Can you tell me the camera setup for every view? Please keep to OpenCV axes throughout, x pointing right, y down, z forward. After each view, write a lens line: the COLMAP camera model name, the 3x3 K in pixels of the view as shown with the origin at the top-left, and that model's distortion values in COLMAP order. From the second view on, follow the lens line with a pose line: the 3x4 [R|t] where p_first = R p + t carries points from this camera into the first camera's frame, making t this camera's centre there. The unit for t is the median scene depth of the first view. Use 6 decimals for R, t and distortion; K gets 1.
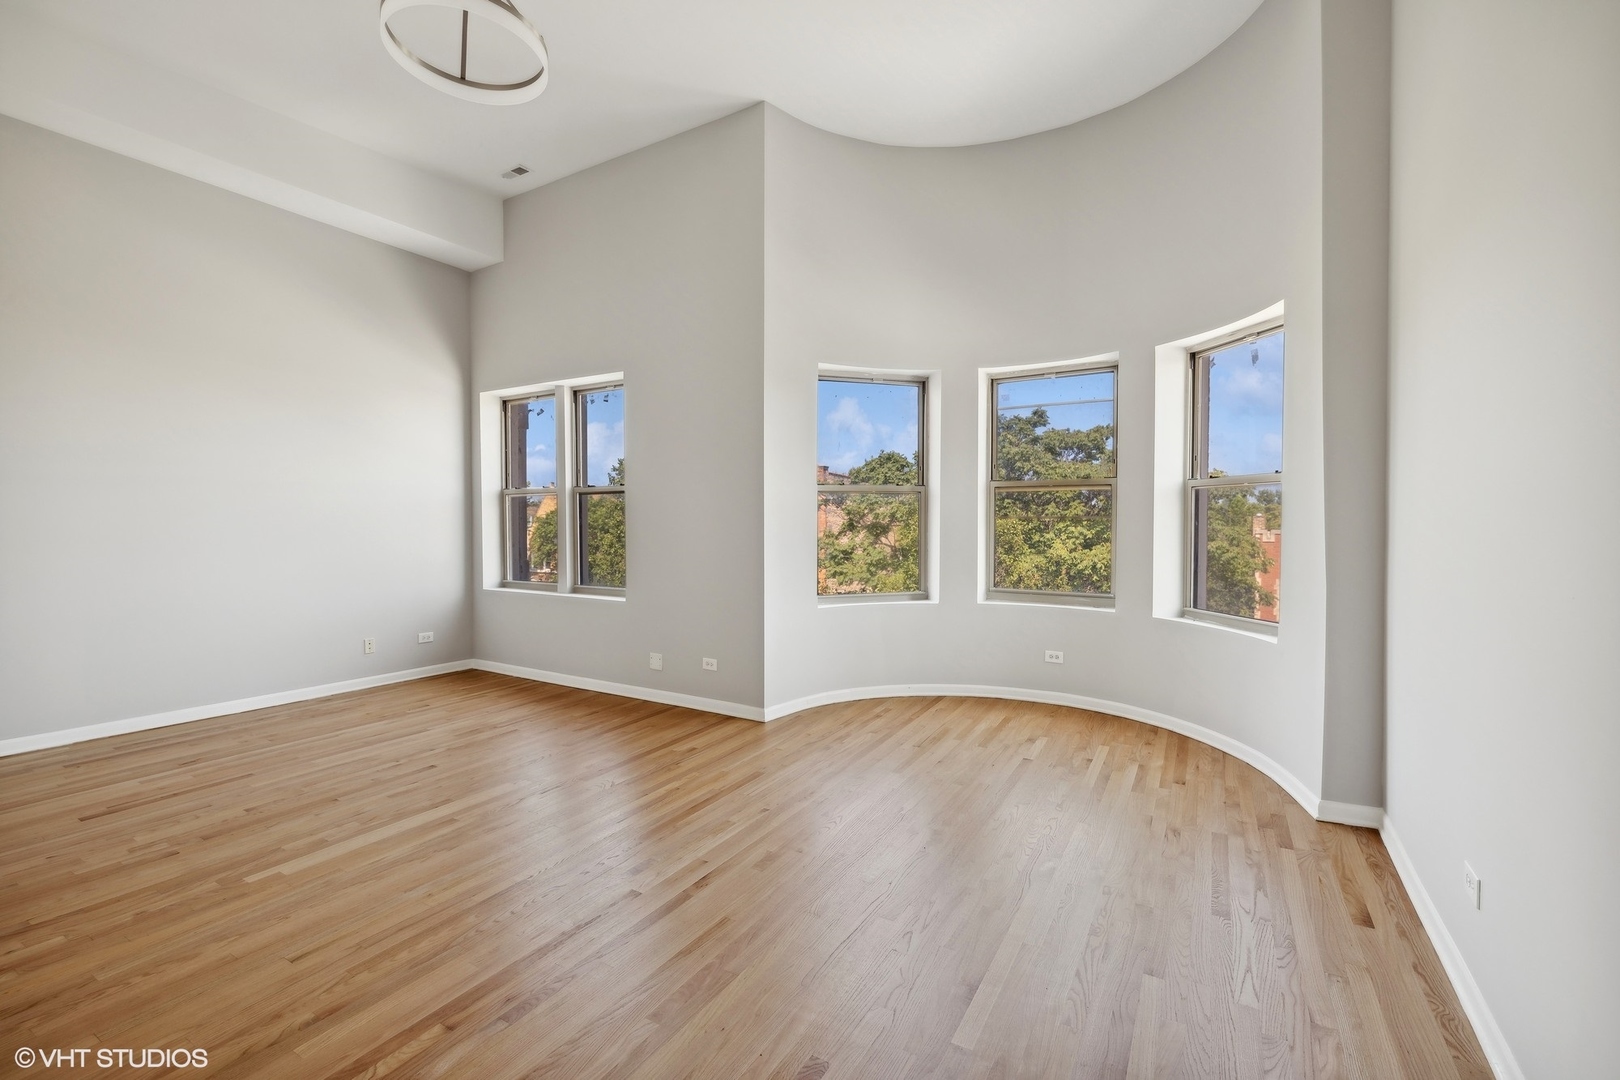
lens RADIAL K [[679.3, 0, 821.3], [0, 679.3, 528.8], [0, 0, 1]] dist [-0.000778, 0.000170]
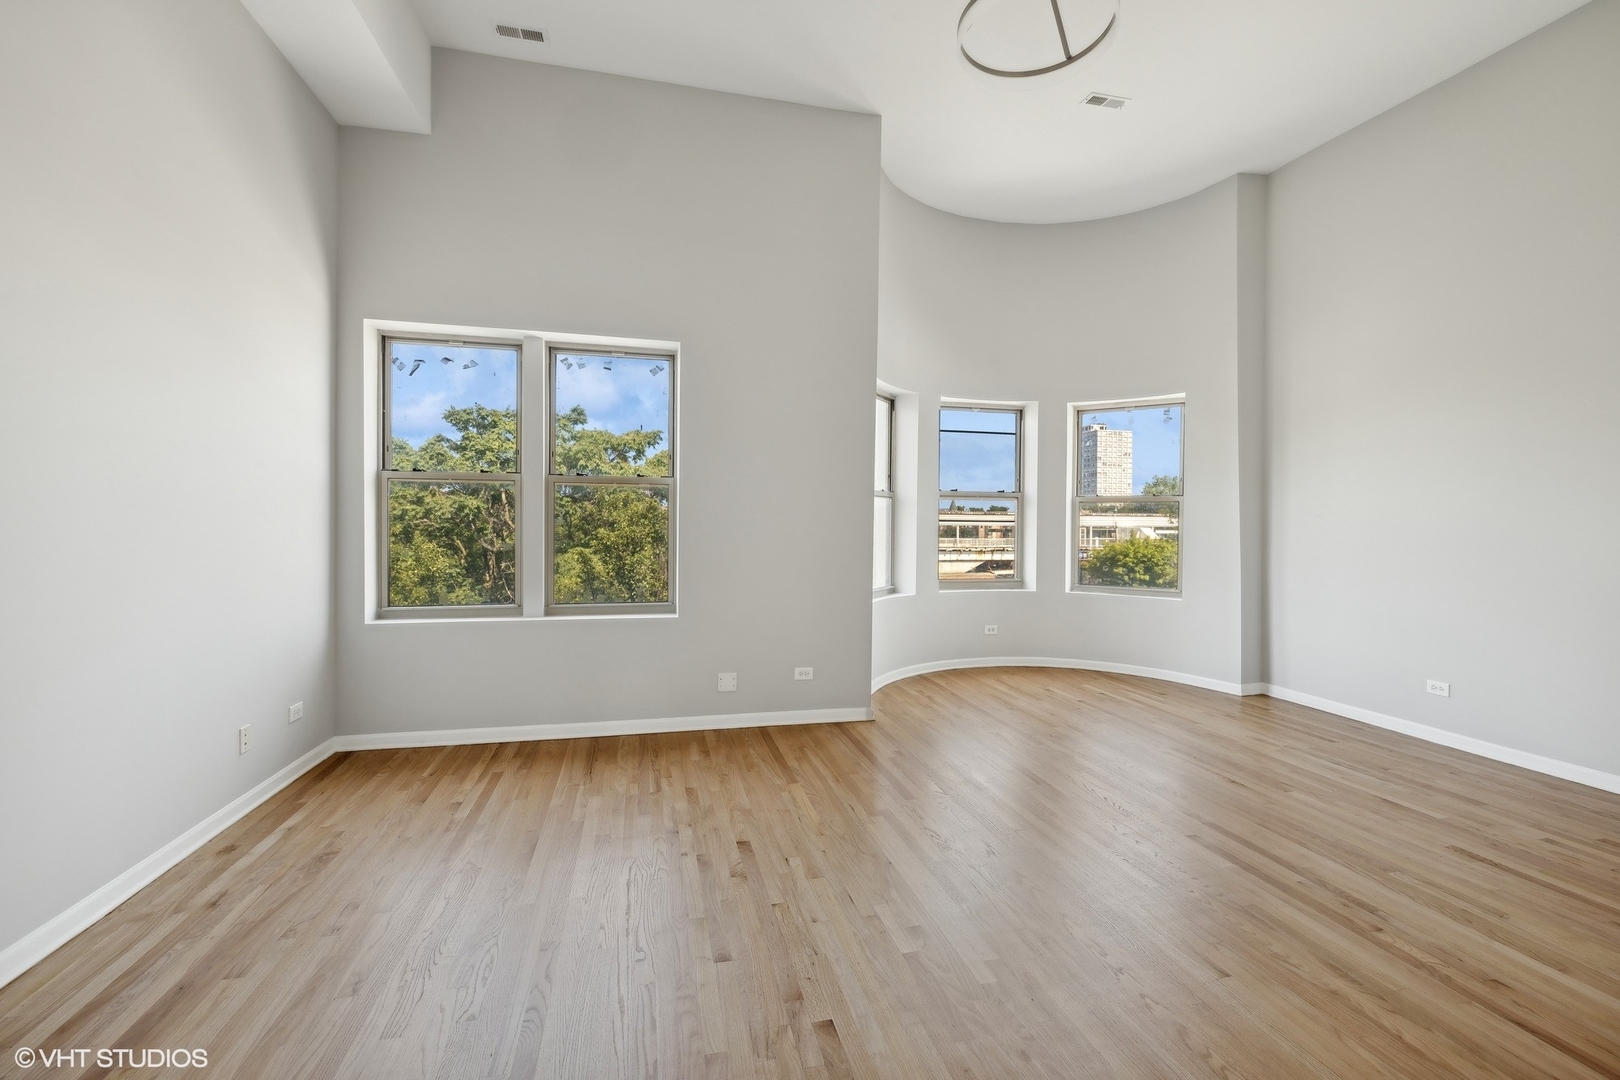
lens RADIAL K [[689.0, 0, 812.1], [0, 689.0, 524.1], [0, 0, 1]] dist [-0.000318, 0.000032]
pose [[0.725583, 0.004883, 0.688117, -0.892834], [-0.000840, 0.999980, -0.006210, -0.003043], [-0.688134, 0.003928, 0.725573, 0.324149]]
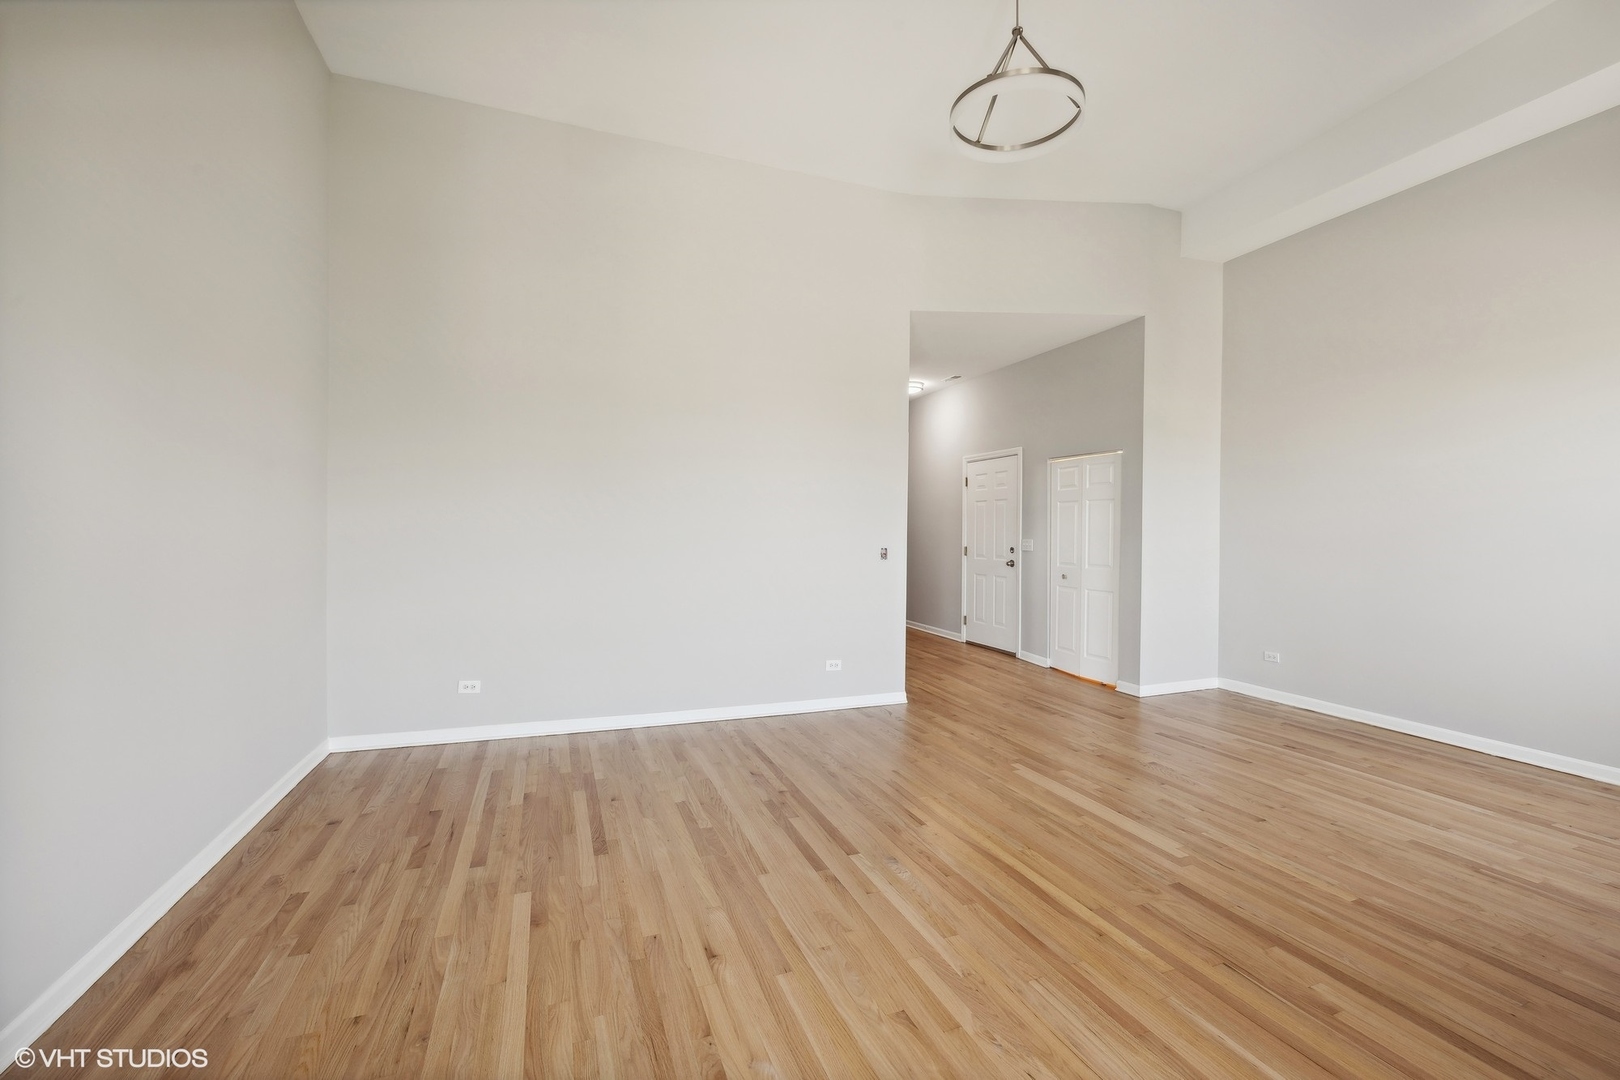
lens RADIAL K [[679.3, 0, 821.3], [0, 679.3, 528.8], [0, 0, 1]] dist [-0.000778, 0.000170]
pose [[-0.620379, -0.009221, -0.784248, 0.364506], [-0.012166, 0.999924, -0.002133, -0.002361], [0.784208, 0.008218, -0.620443, 0.927410]]
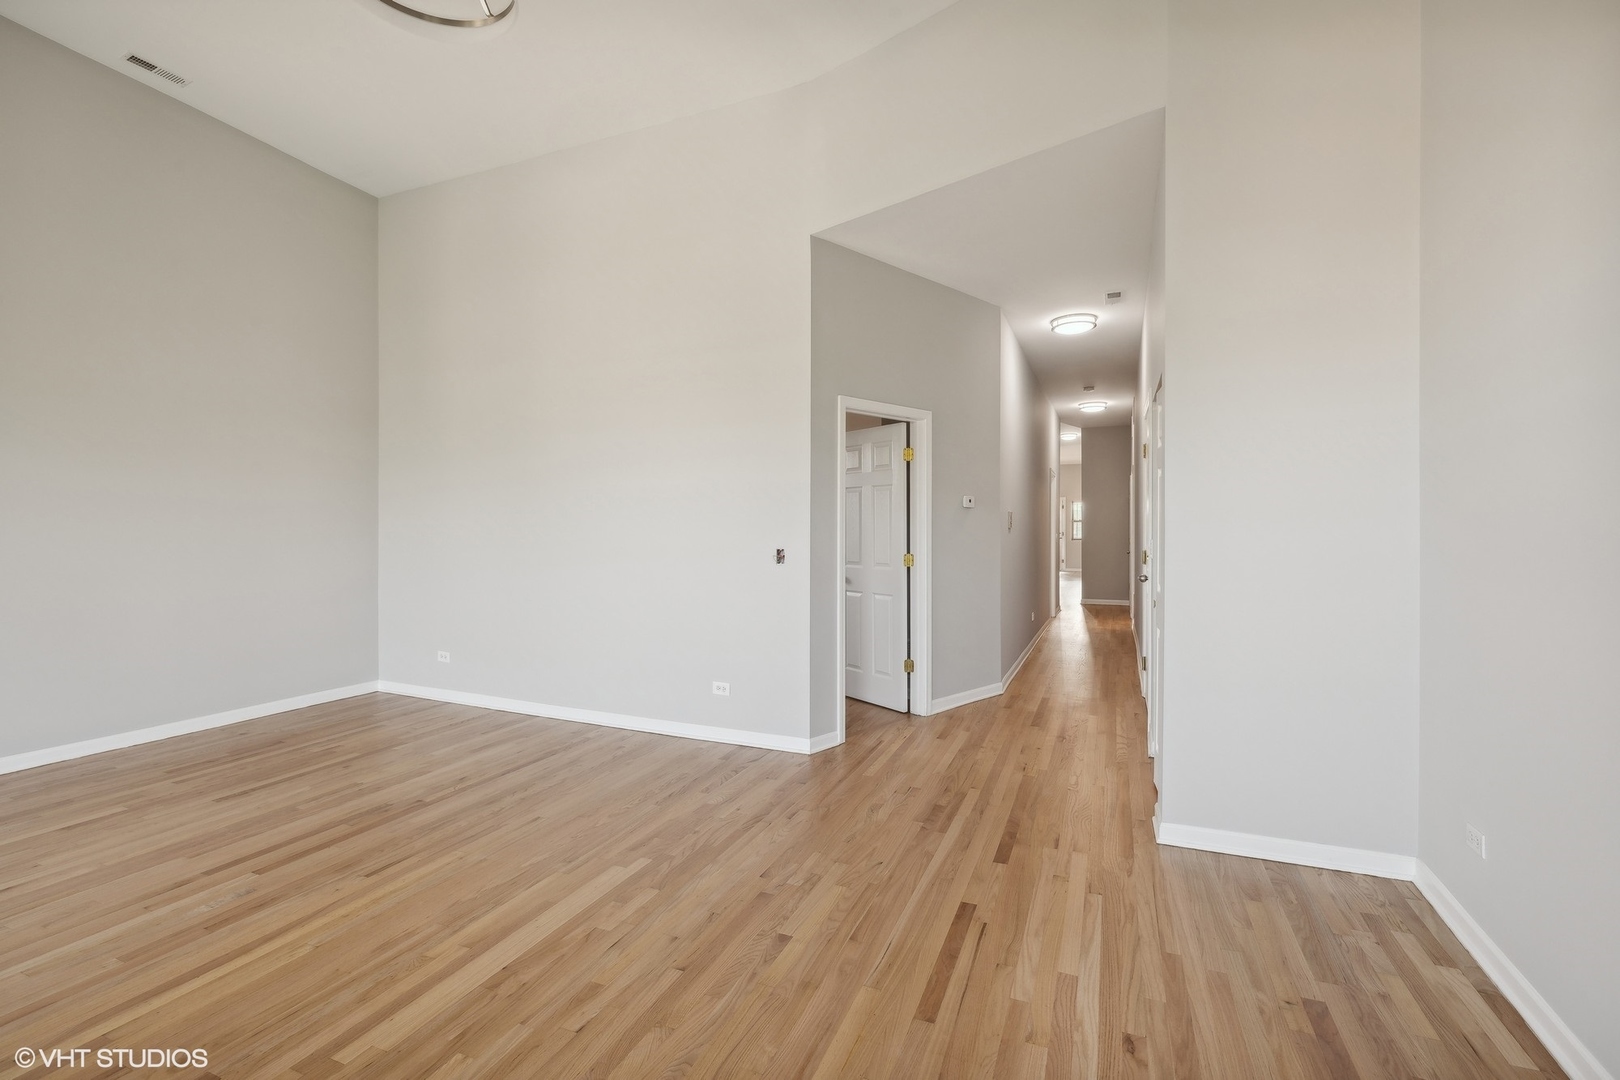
lens RADIAL K [[701.4, 0, 831.3], [0, 701.4, 515.9], [0, 0, 1]] dist [-0.000475, 0.000043]
pose [[-0.991280, -0.002841, -0.131741, -0.571688], [-0.001652, 0.999957, -0.009138, -0.009535], [0.131762, -0.008841, -0.991242, 1.239236]]
